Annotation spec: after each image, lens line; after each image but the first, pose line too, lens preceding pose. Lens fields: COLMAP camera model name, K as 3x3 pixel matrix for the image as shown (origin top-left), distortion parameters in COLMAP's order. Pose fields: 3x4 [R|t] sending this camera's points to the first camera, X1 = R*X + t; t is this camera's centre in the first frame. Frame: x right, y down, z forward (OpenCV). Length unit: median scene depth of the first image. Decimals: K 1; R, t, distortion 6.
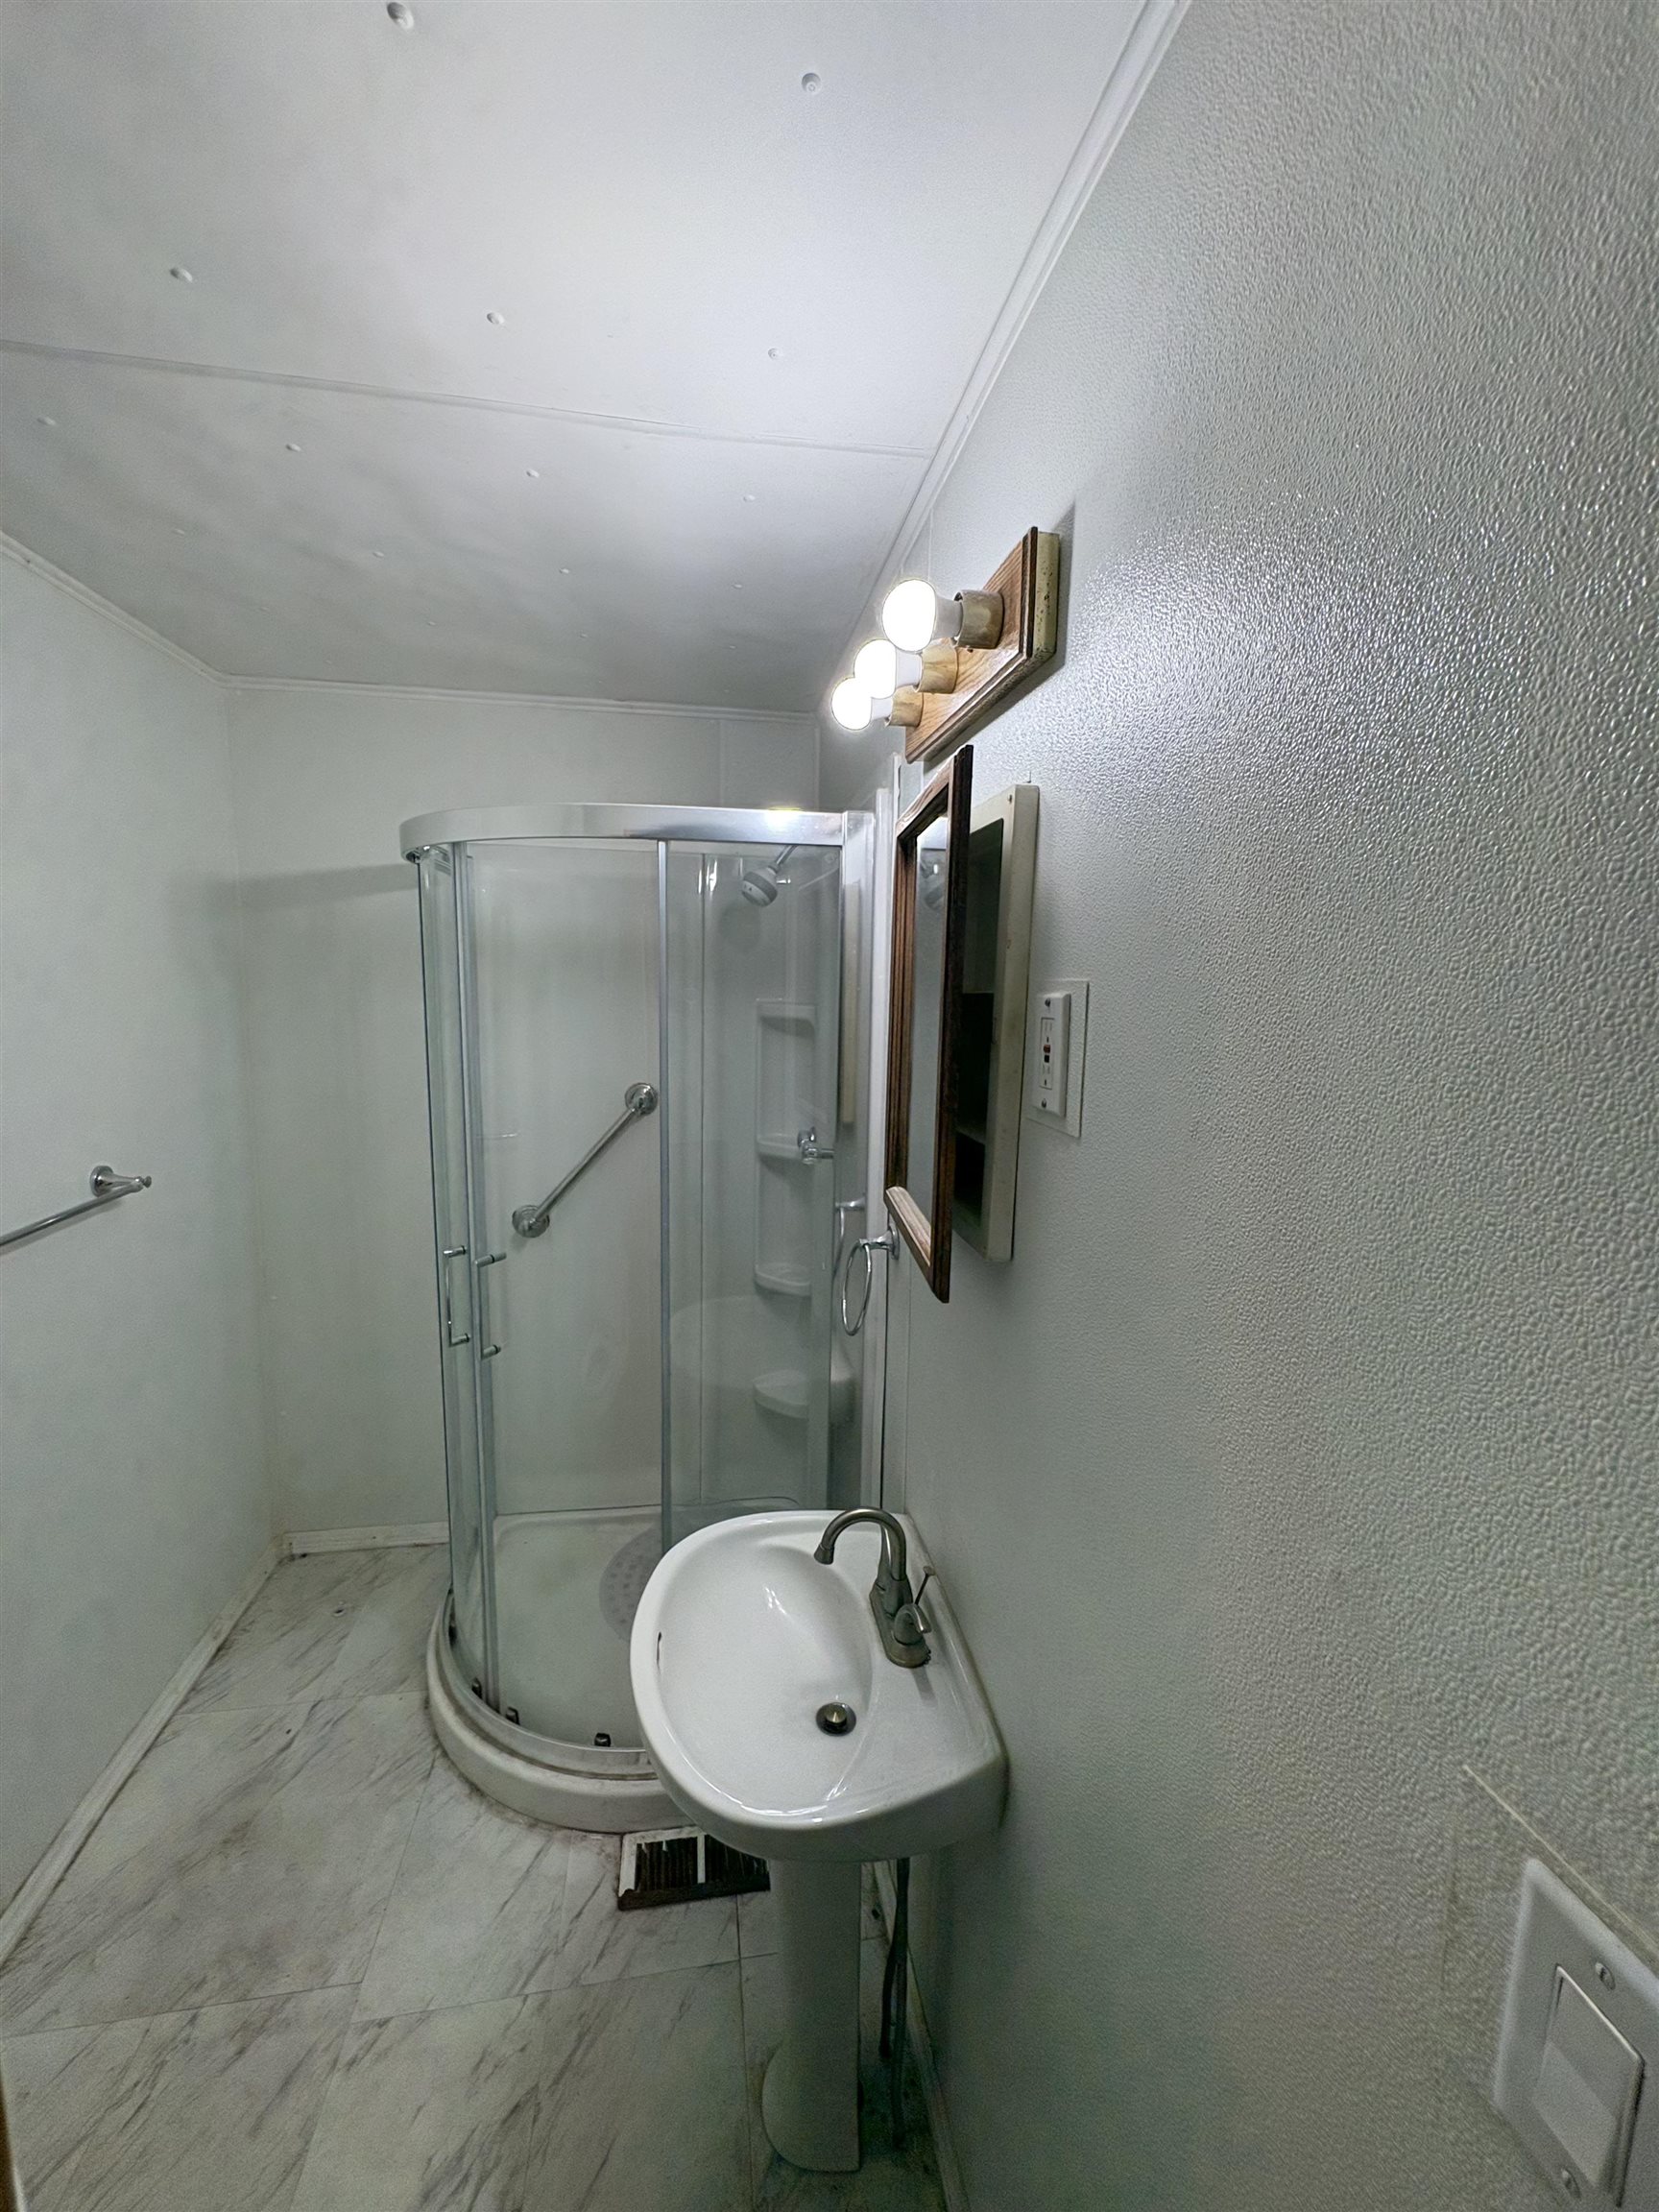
lens RADIAL K [[883.2, 0, 827.6], [0, 883.2, 1100.2], [0, 0, 1]] dist [-0.000093, 0.000260]
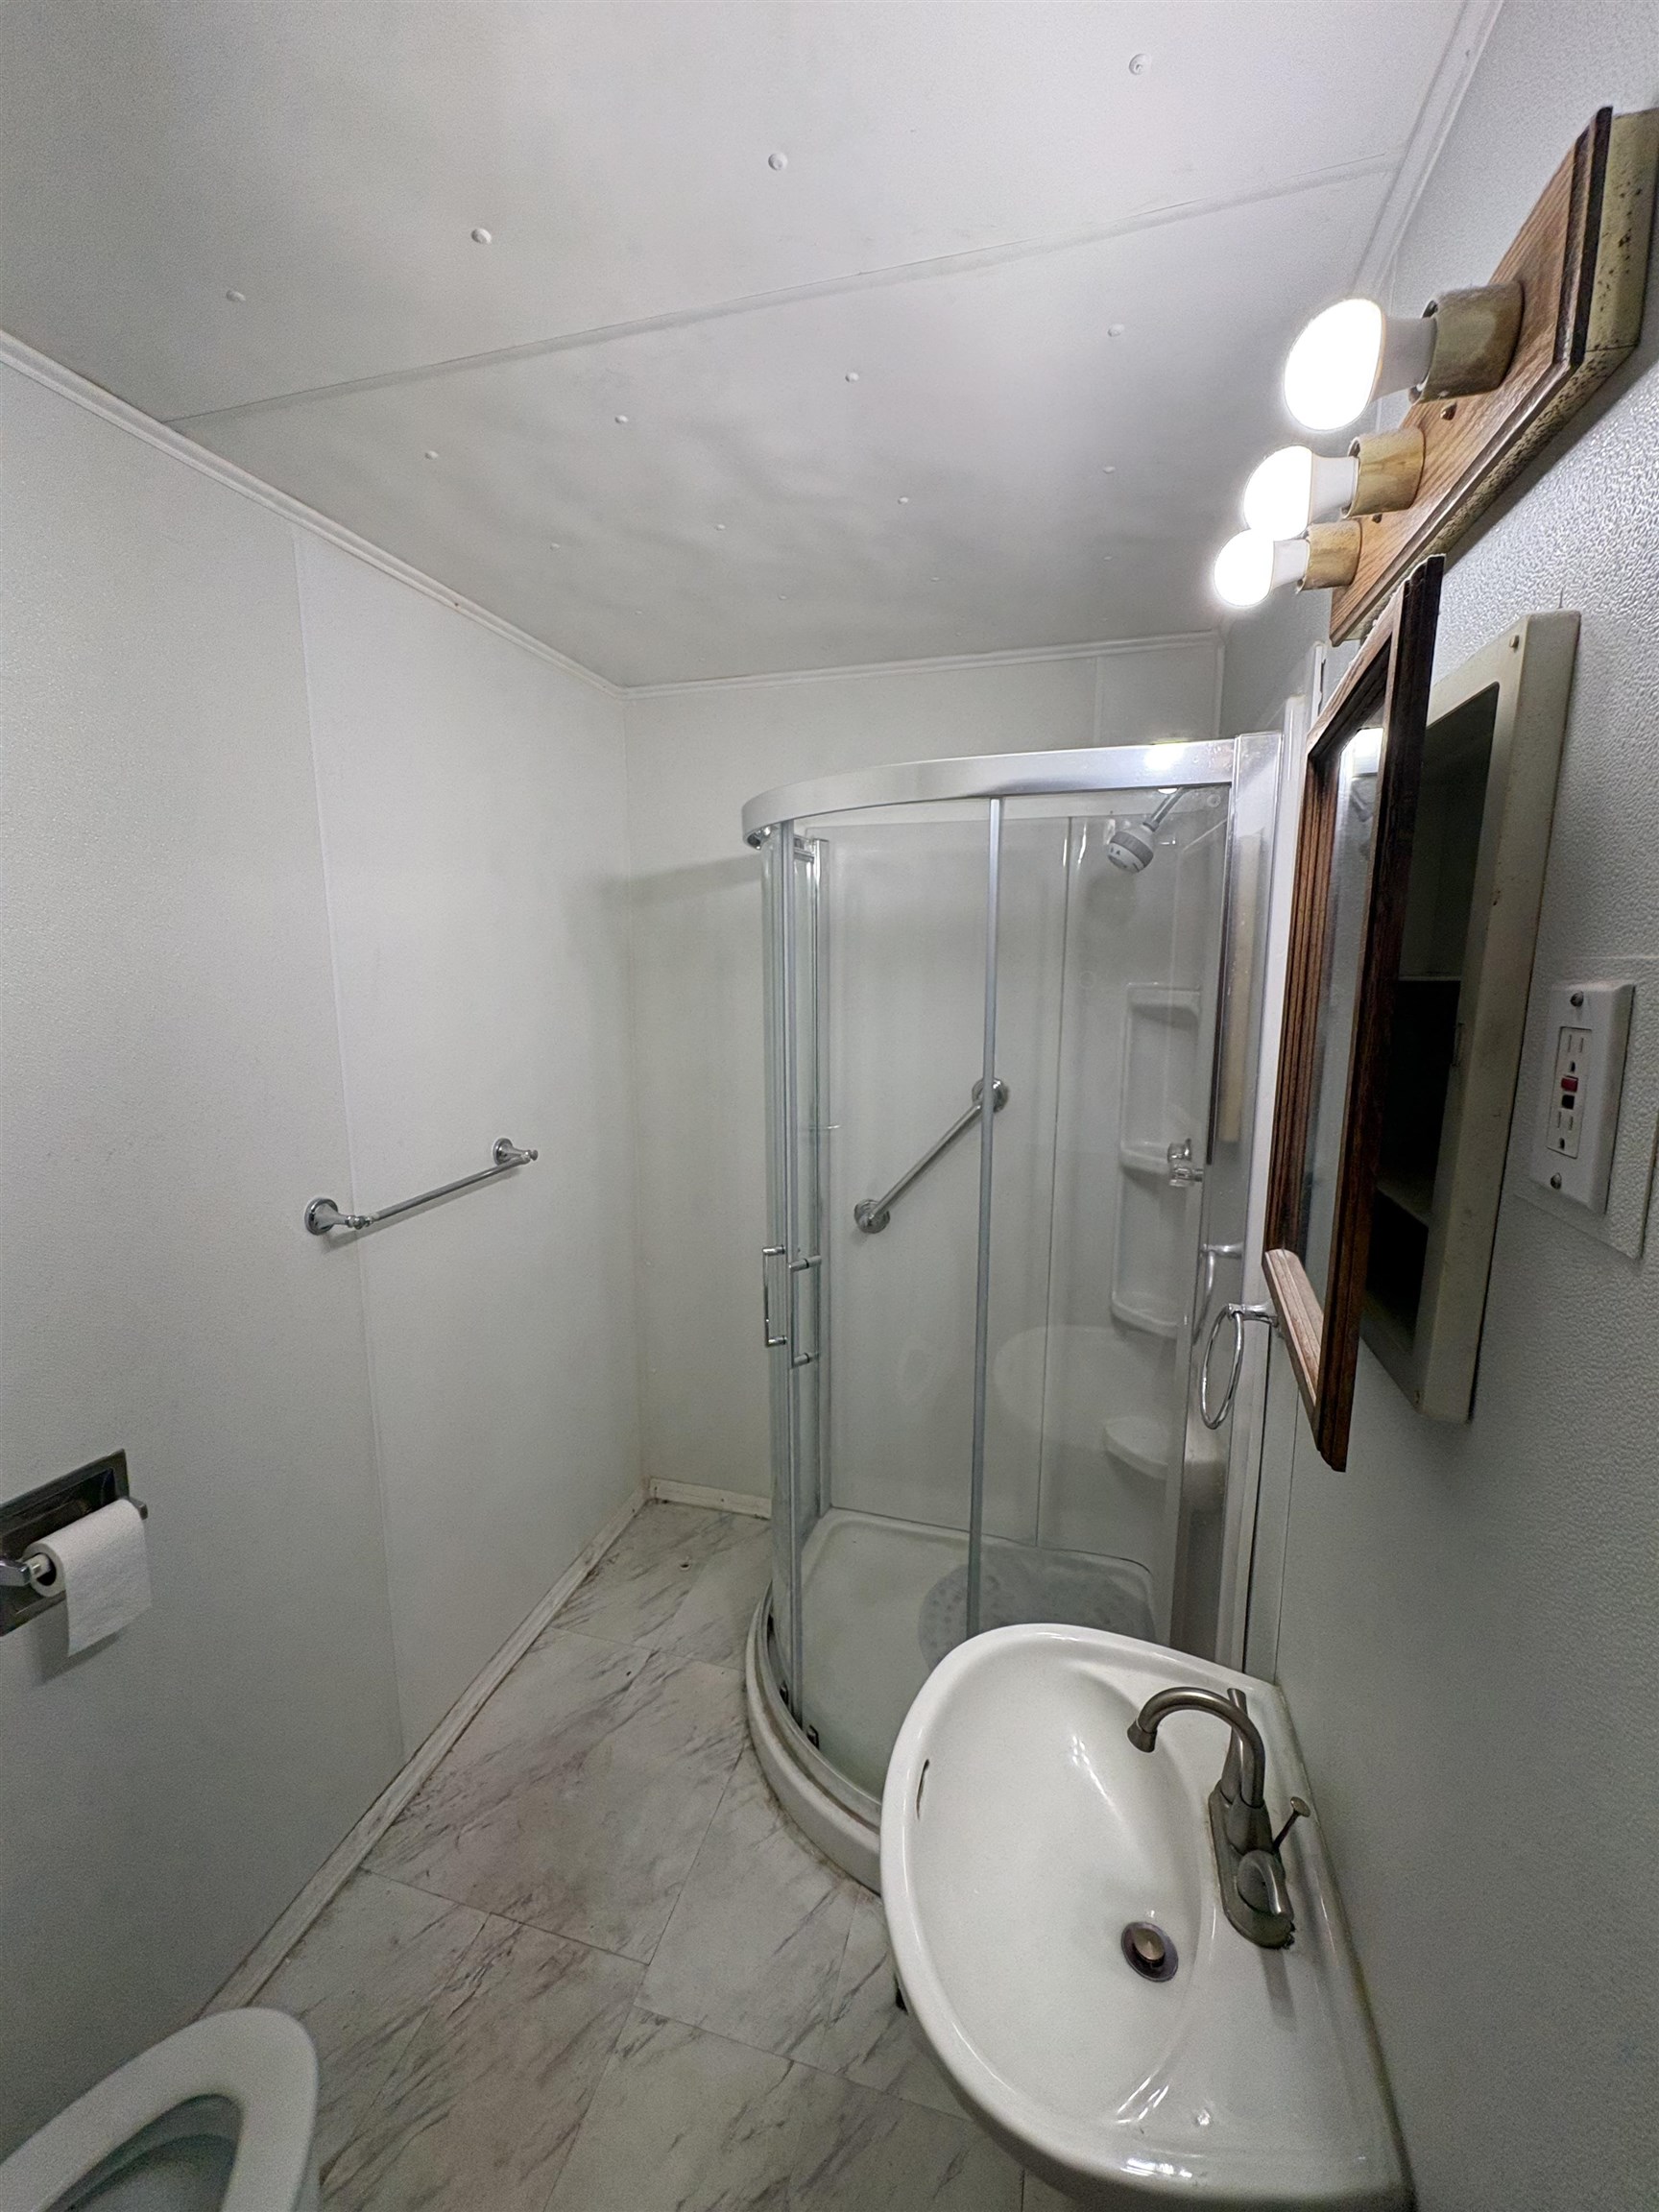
lens RADIAL K [[883.2, 0, 830.6], [0, 883.2, 1104.6], [0, 0, 1]] dist [-0.000093, 0.000260]
pose [[0.908008, 0.047594, -0.416241, 0.032961], [-0.036986, 0.998754, 0.033519, -0.026017], [0.417317, -0.015040, 0.908636, 0.169390]]
